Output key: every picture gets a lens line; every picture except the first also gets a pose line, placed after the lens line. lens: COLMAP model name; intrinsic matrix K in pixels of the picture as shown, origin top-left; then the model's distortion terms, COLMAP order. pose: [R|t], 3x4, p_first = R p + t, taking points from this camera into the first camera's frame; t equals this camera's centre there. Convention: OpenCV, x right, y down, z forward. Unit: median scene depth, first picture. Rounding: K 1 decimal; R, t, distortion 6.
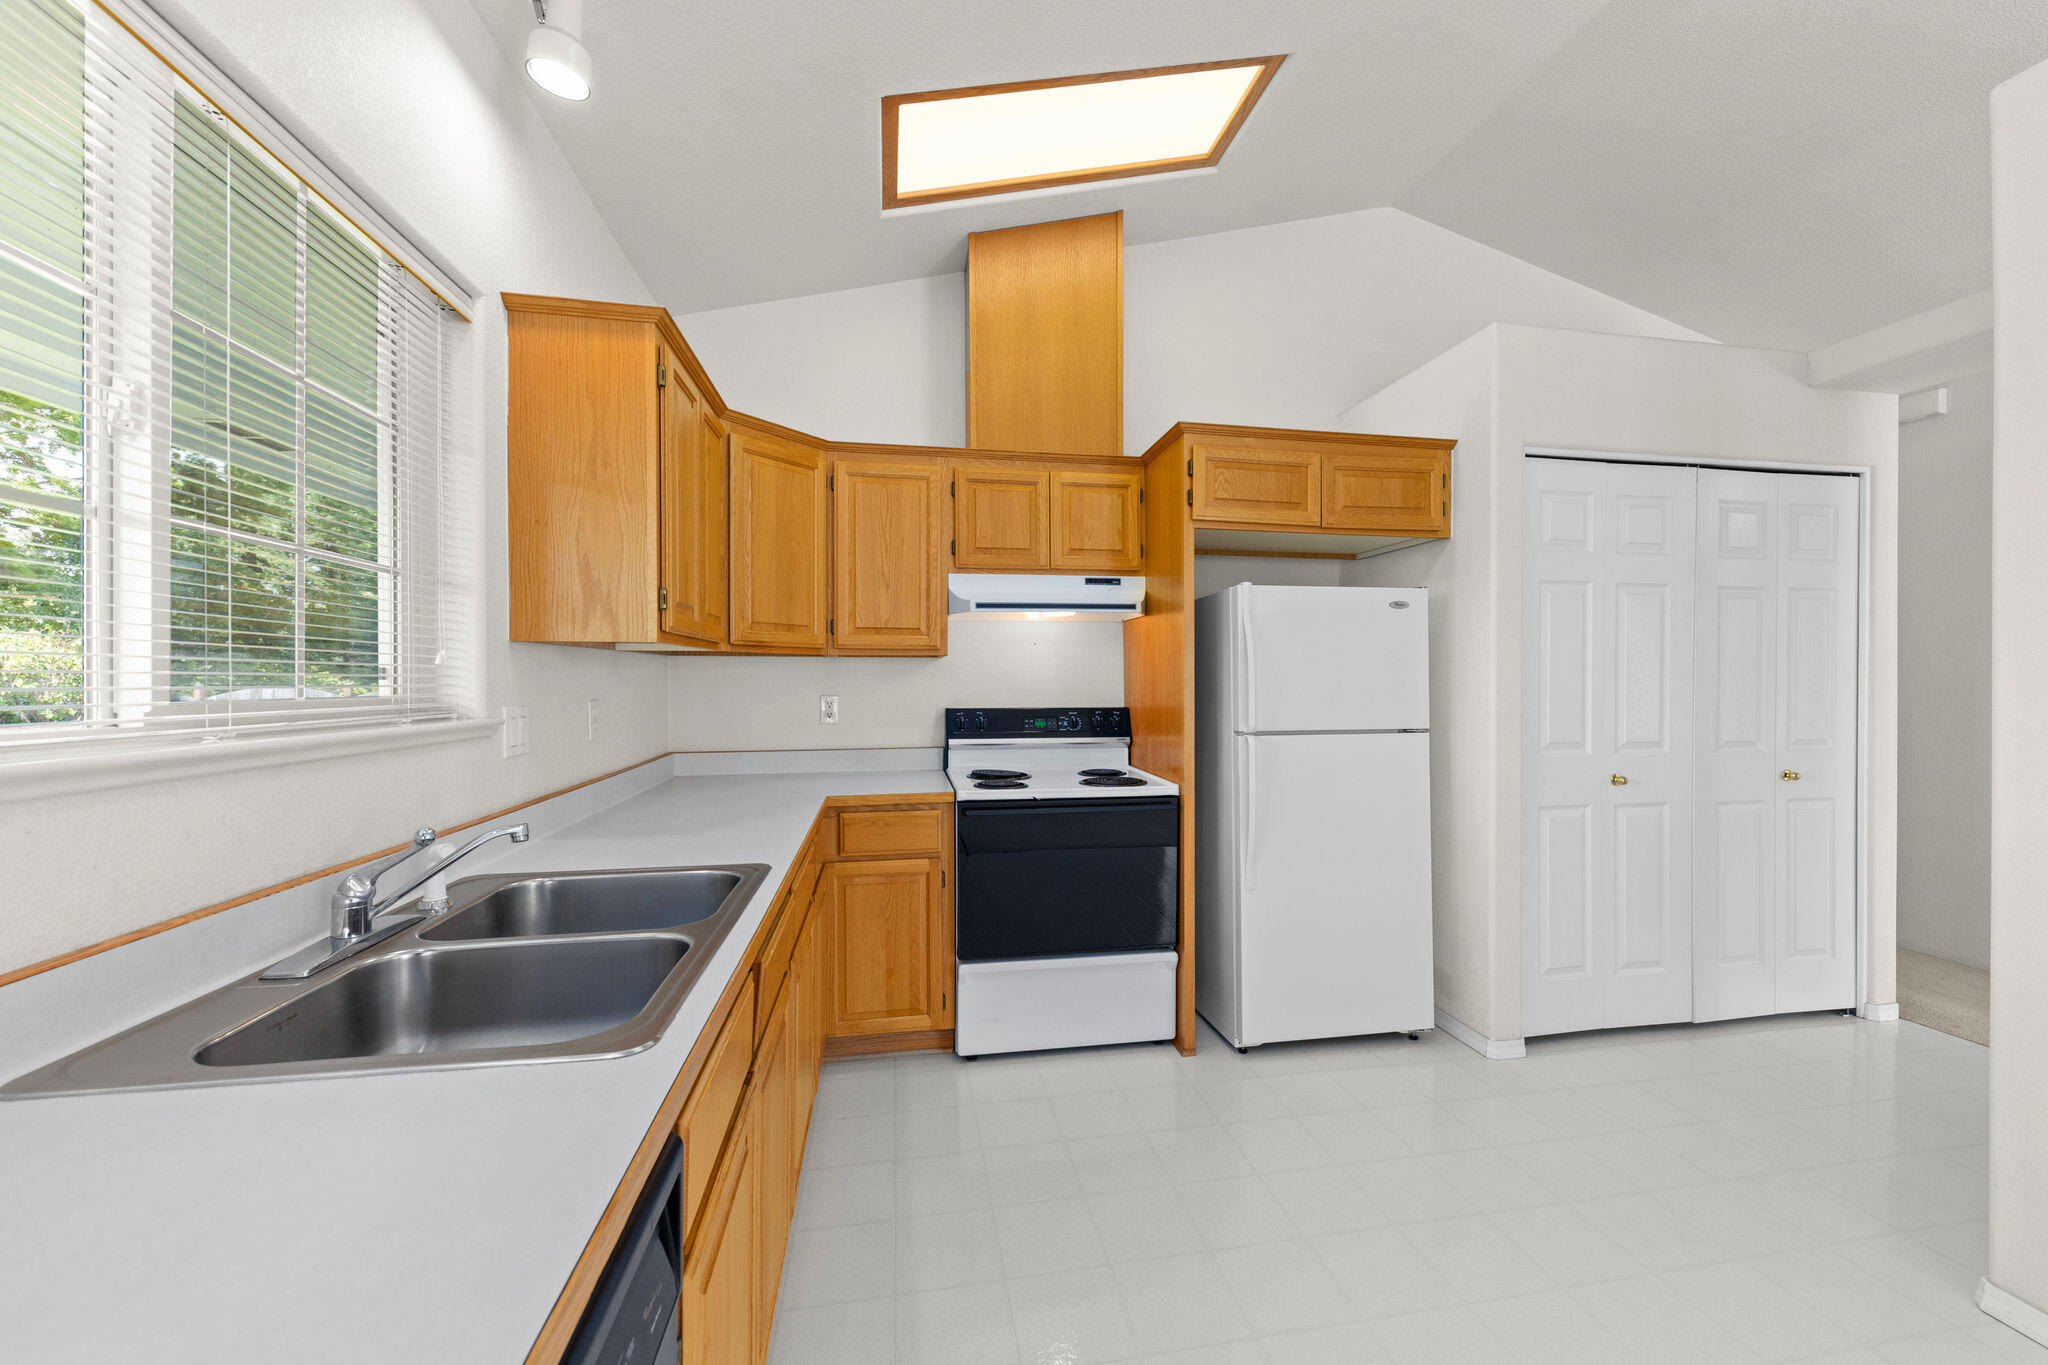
lens RADIAL K [[778.5, 0, 1040.9], [0, 778.5, 687.8], [0, 0, 1]] dist [-0.000006, -0.000319]
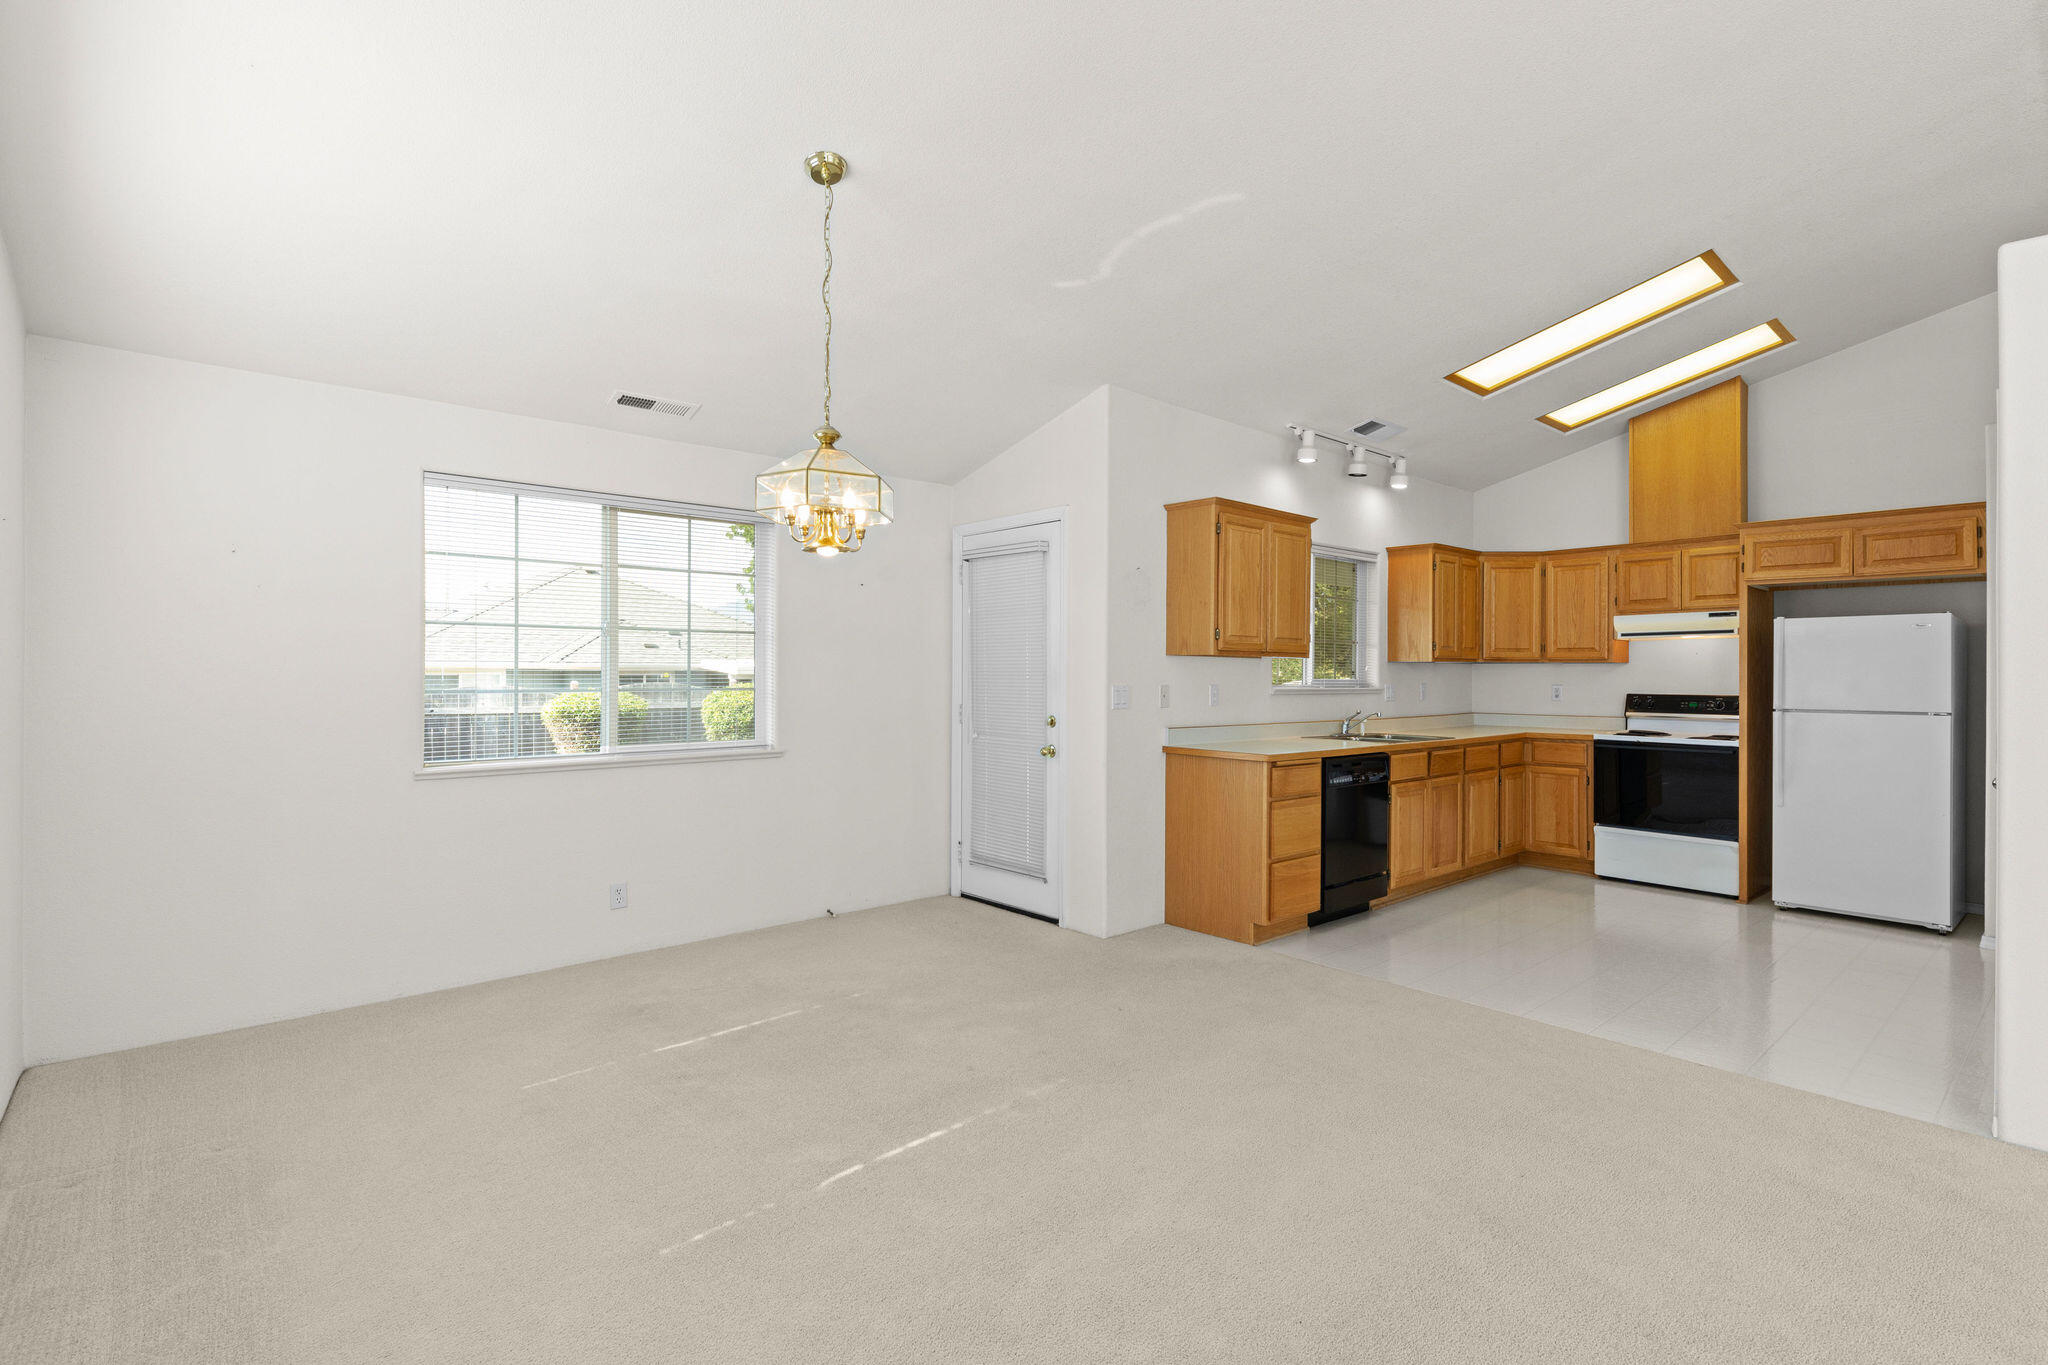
lens RADIAL K [[960.6, 0, 1032.2], [0, 960.6, 672.6], [0, 0, 1]] dist [0.006110, -0.005045]
pose [[0.509584, 0.002507, -0.860417, 1.129367], [-0.014098, 0.999886, -0.005436, 0.012112], [0.860306, 0.014900, 0.509561, -1.289235]]
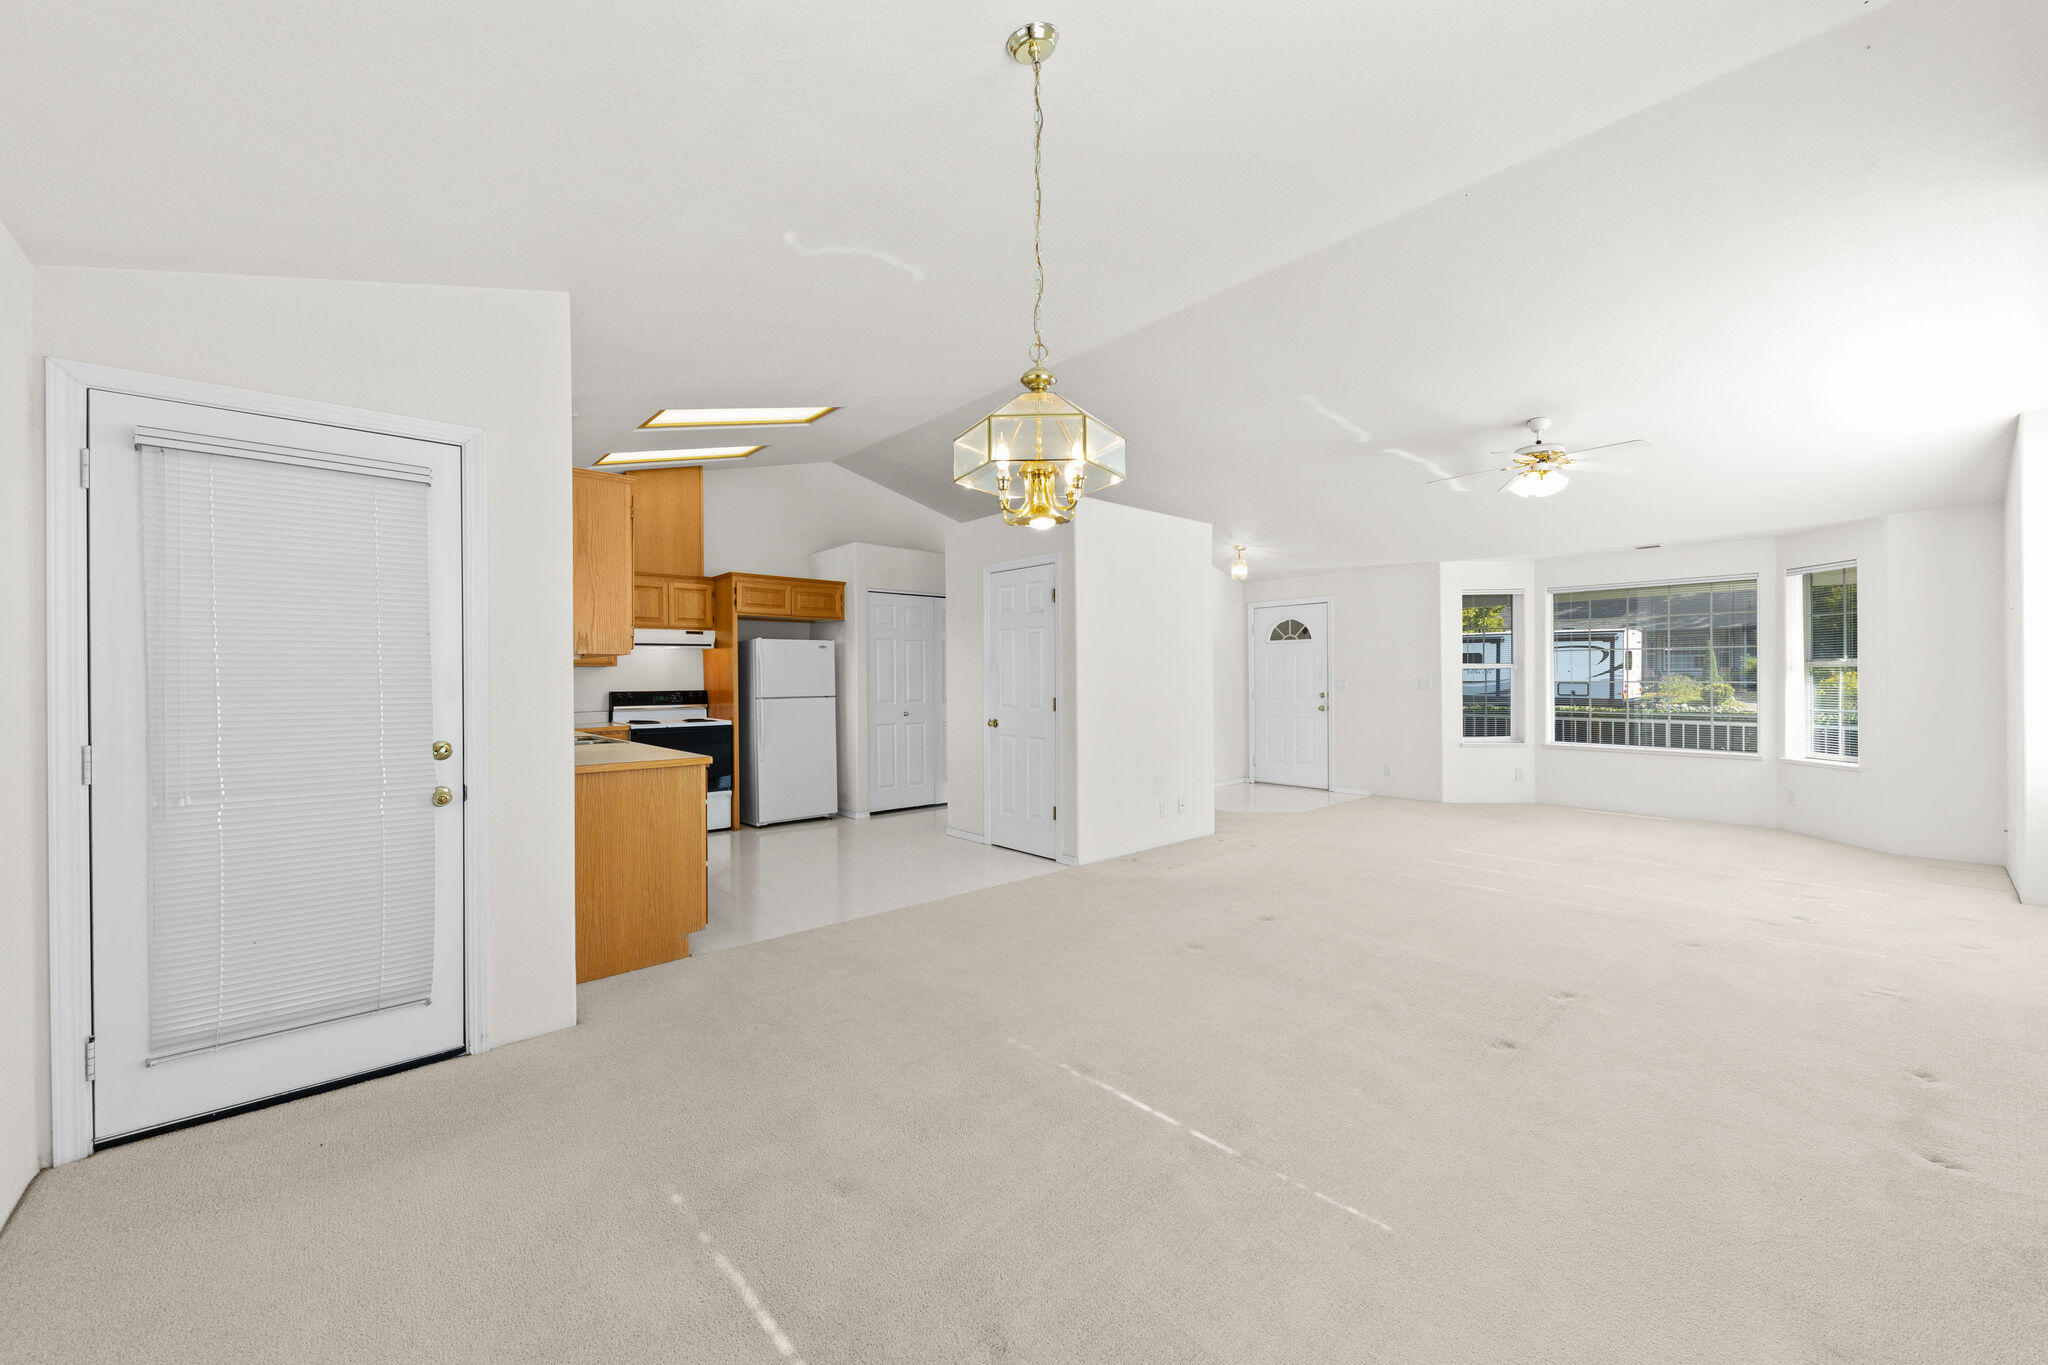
lens RADIAL K [[800.9, 0, 1032.1], [0, 800.9, 679.2], [0, 0, 1]] dist [0.013054, 0.000179]
pose [[0.857875, -0.004666, 0.513837, -0.290876], [0.009401, 0.999934, -0.006616, 0.020565], [-0.513772, 0.010506, 0.857862, -1.557390]]
